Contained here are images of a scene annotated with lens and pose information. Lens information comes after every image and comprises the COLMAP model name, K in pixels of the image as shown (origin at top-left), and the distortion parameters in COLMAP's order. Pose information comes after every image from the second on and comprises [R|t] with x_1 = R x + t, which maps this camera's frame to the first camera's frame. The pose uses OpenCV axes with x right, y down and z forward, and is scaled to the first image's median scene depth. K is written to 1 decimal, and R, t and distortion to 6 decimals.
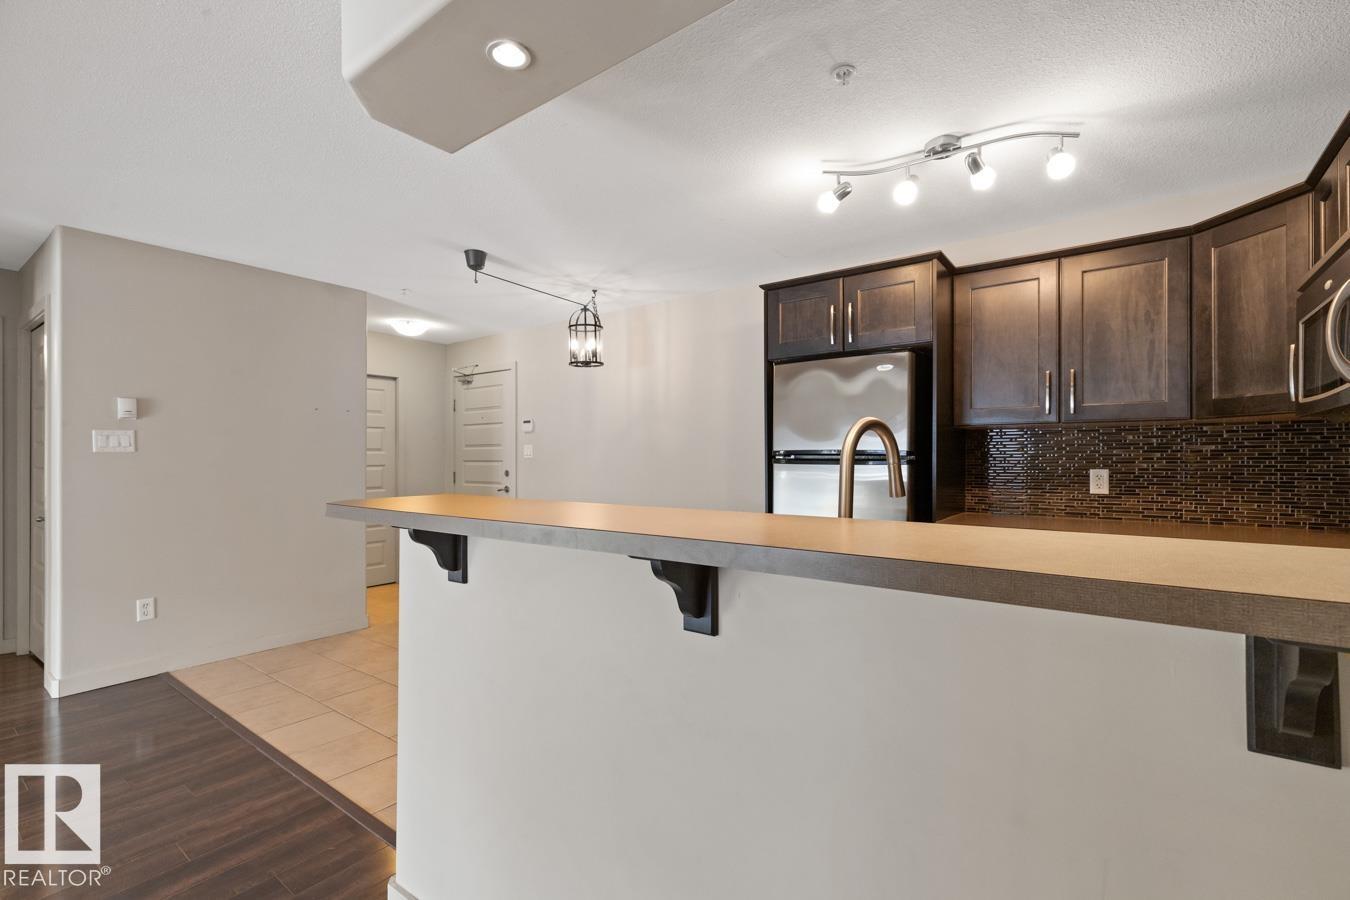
lens RADIAL K [[607.0, 0, 676.2], [0, 607.0, 457.1], [0, 0, 1]] dist [0.002065, 0.000239]
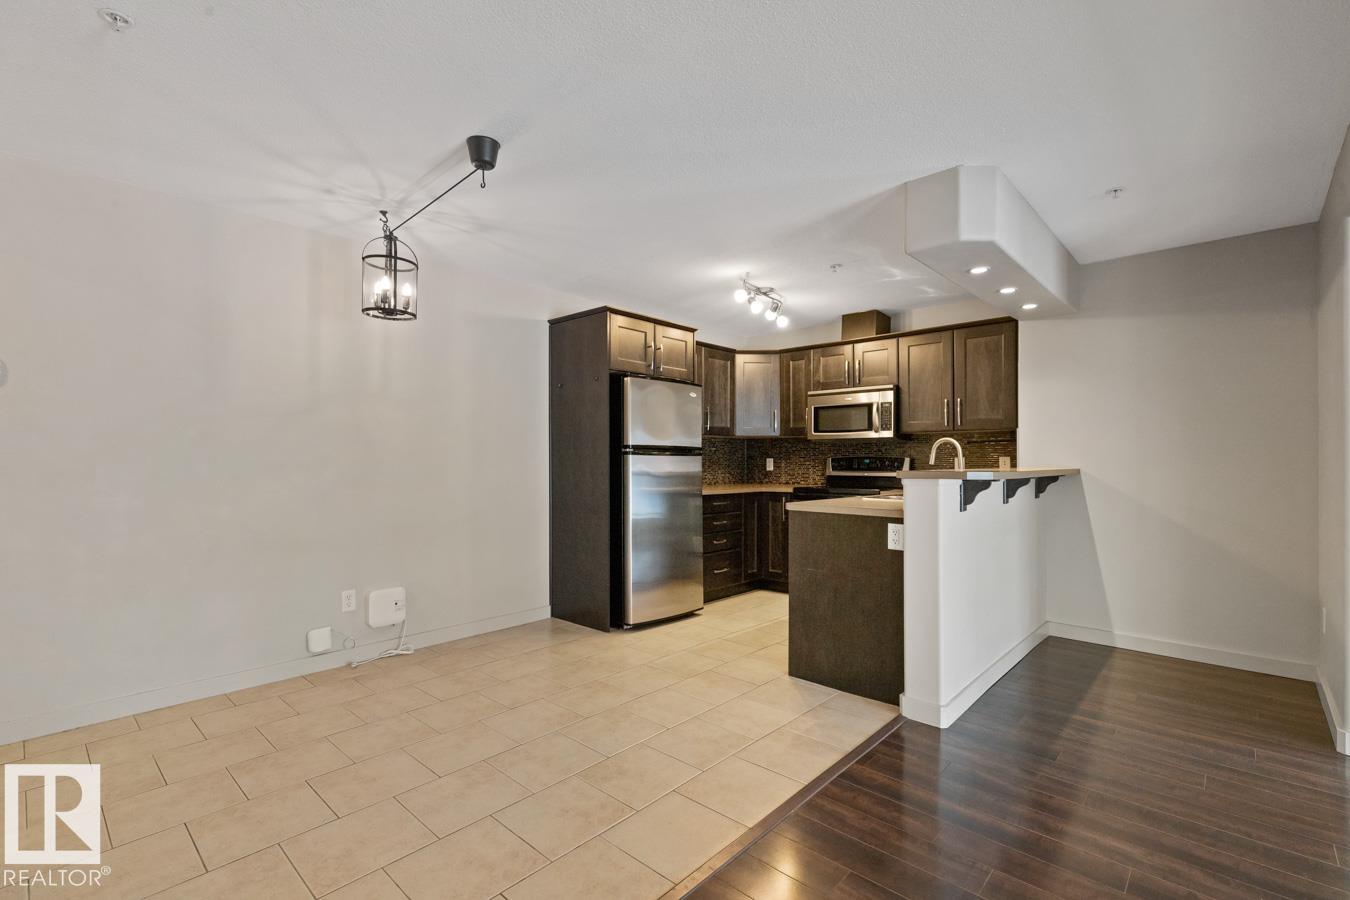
lens RADIAL K [[607.0, 0, 676.2], [0, 607.0, 457.1], [0, 0, 1]] dist [0.002065, 0.000239]
pose [[0.098804, 0.005426, 0.995092, -1.264448], [-0.007822, 0.999958, -0.004676, 0.023923], [-0.995076, -0.007322, 0.098842, 0.911814]]
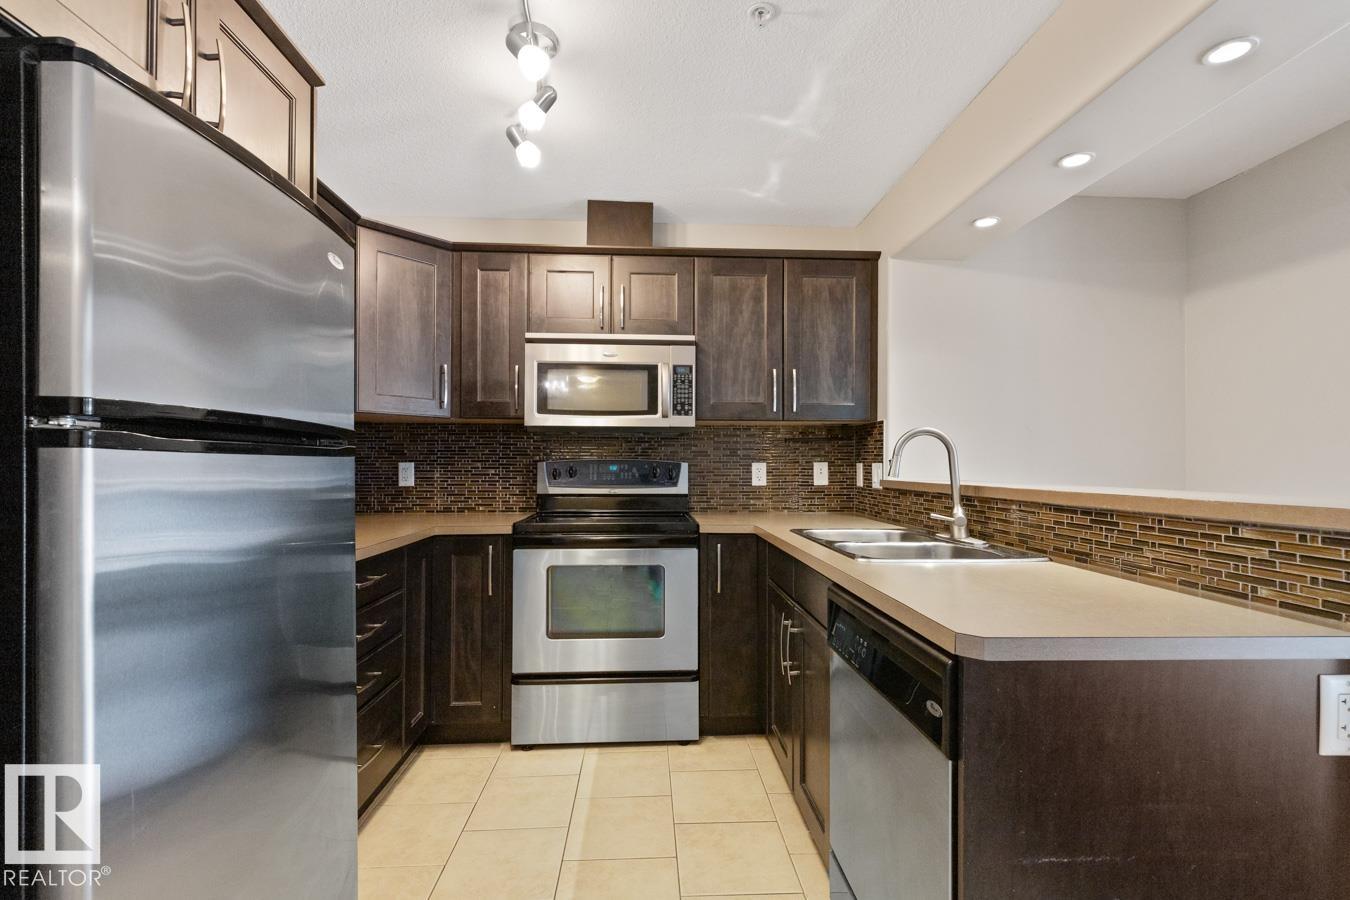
lens RADIAL K [[618.6, 0, 676.2], [0, 618.6, 462.6], [0, 0, 1]] dist [0.002133, 0.000085]
pose [[-0.642274, -0.000628, 0.766475, -0.231023], [-0.009067, 0.999936, -0.006778, 0.019225], [-0.766422, -0.011303, -0.642238, 1.140887]]
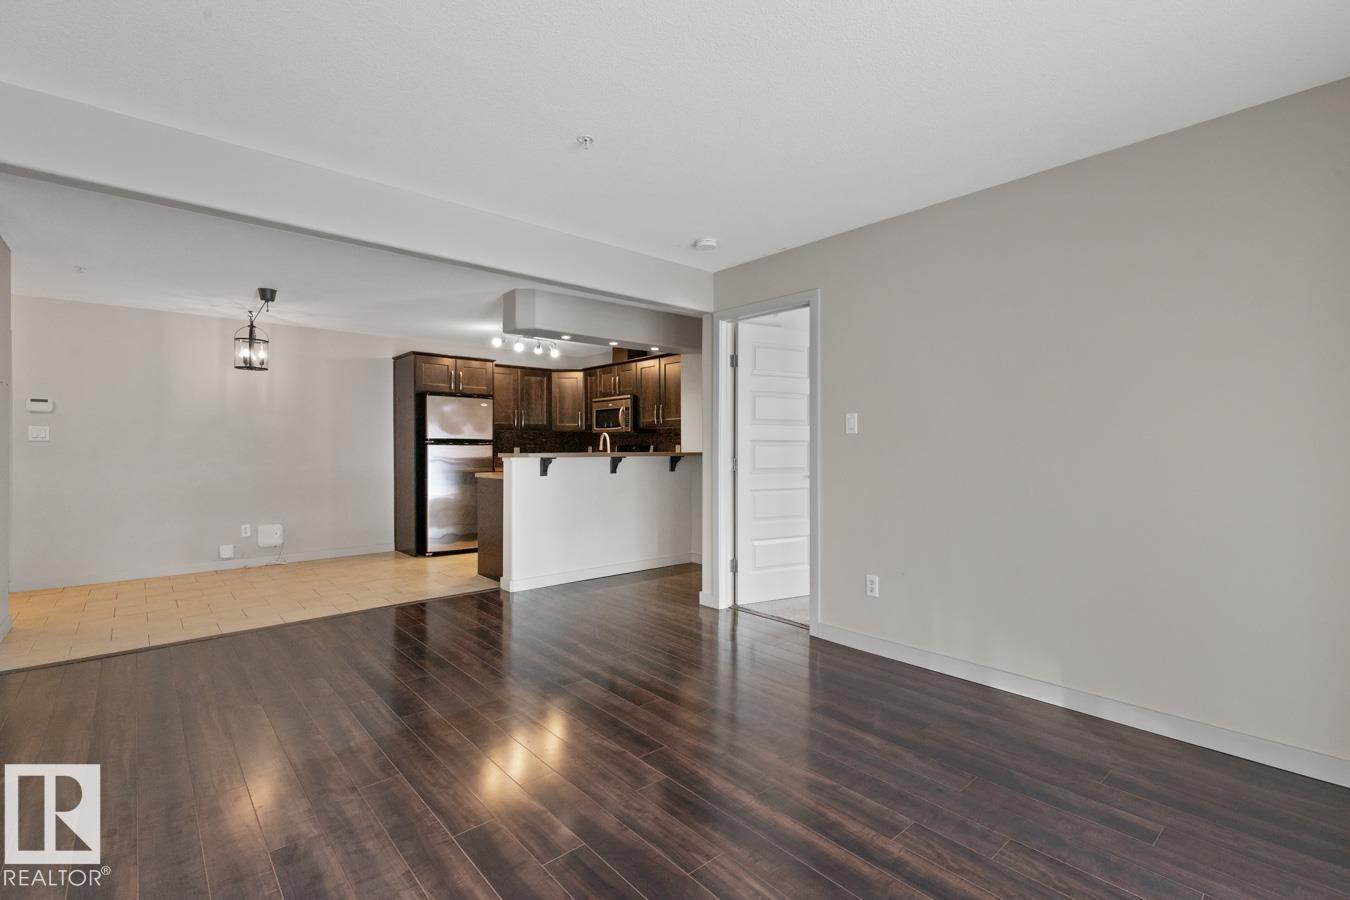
lens RADIAL K [[612.3, 0, 676.3], [0, 612.3, 443.7], [0, 0, 1]] dist [0.000735, -0.000003]
pose [[0.198688, 0.006001, 0.980044, -1.916603], [-0.002011, 0.999982, -0.005715, 0.019068], [-0.980061, -0.000836, 0.198697, -0.226266]]
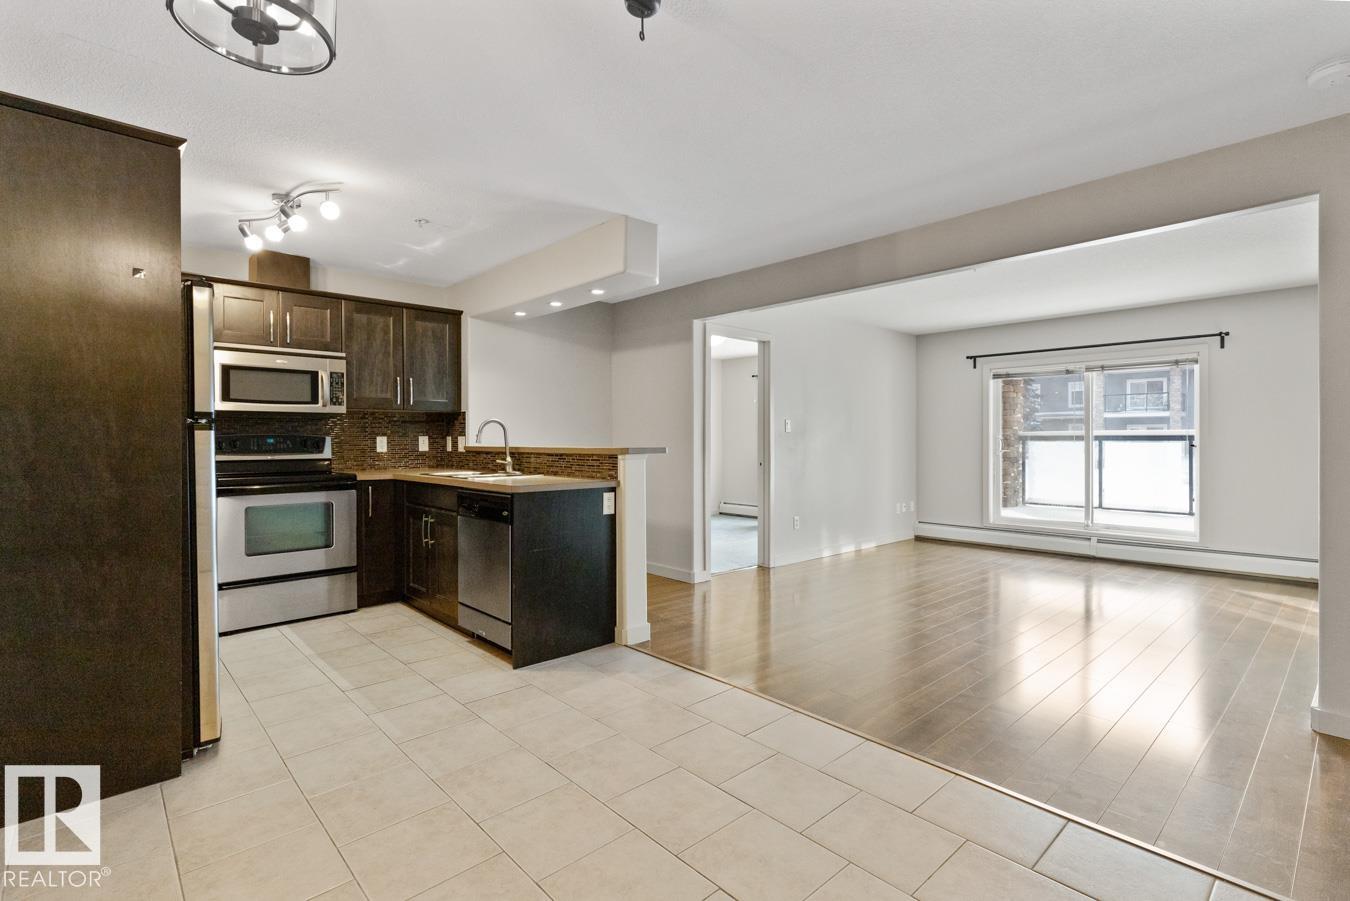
lens RADIAL K [[636.7, 0, 668.4], [0, 636.7, 440.9], [0, 0, 1]] dist [0.002477, 0.000361]
pose [[-0.982943, 0.001352, 0.183906, -0.561711], [0.000642, 0.999992, -0.003921, 0.029749], [-0.183910, -0.003736, -0.982936, 1.888215]]
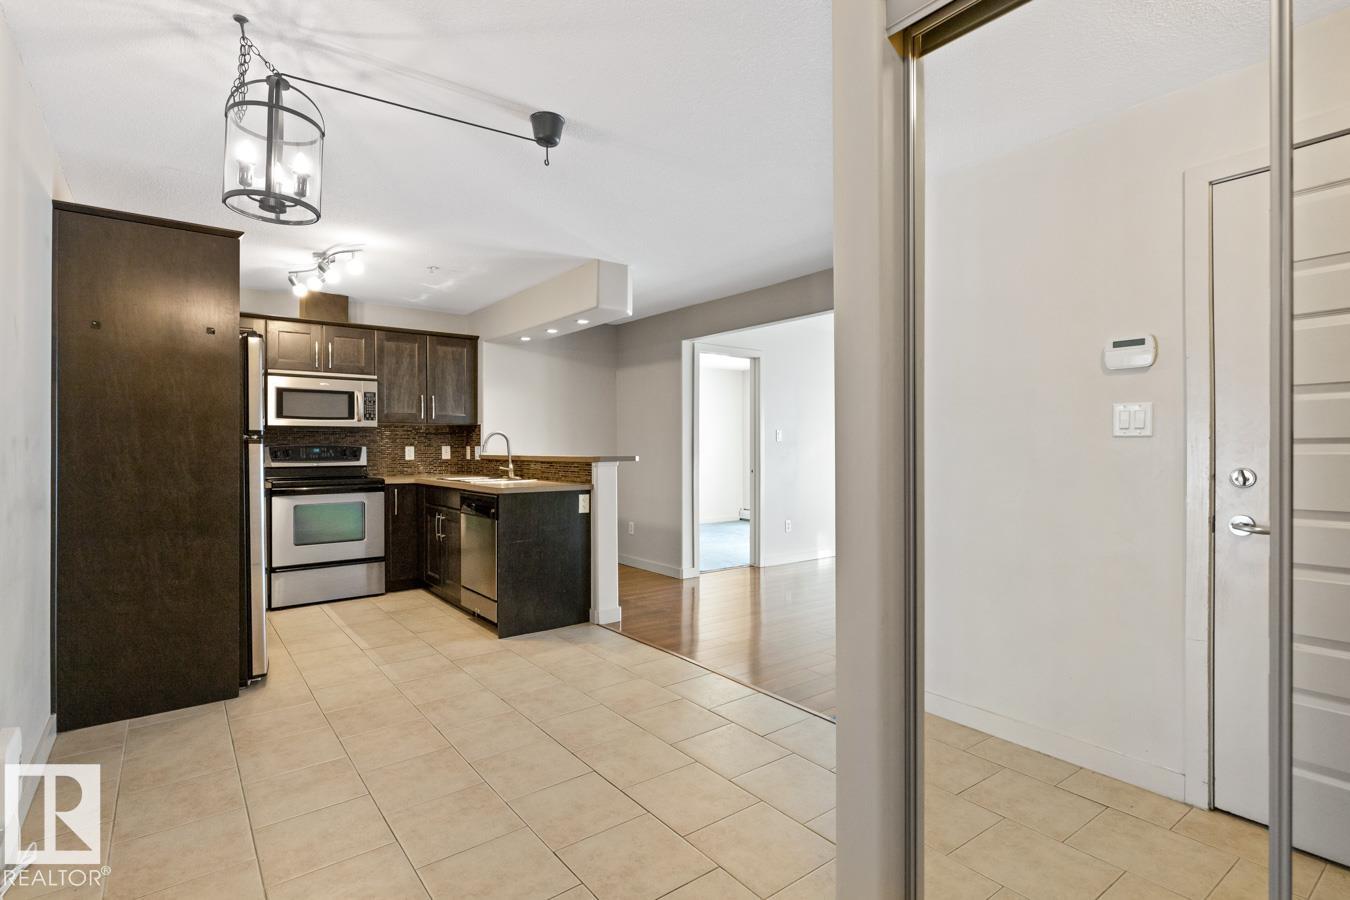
lens RADIAL K [[656.4, 0, 671.2], [0, 656.4, 443.3], [0, 0, 1]] dist [-0.001980, -0.000047]
pose [[-0.963401, 0.004275, 0.268032, -0.826587], [0.001182, 0.999931, -0.011700, 0.025936], [-0.268063, -0.010955, -0.963339, 2.097551]]
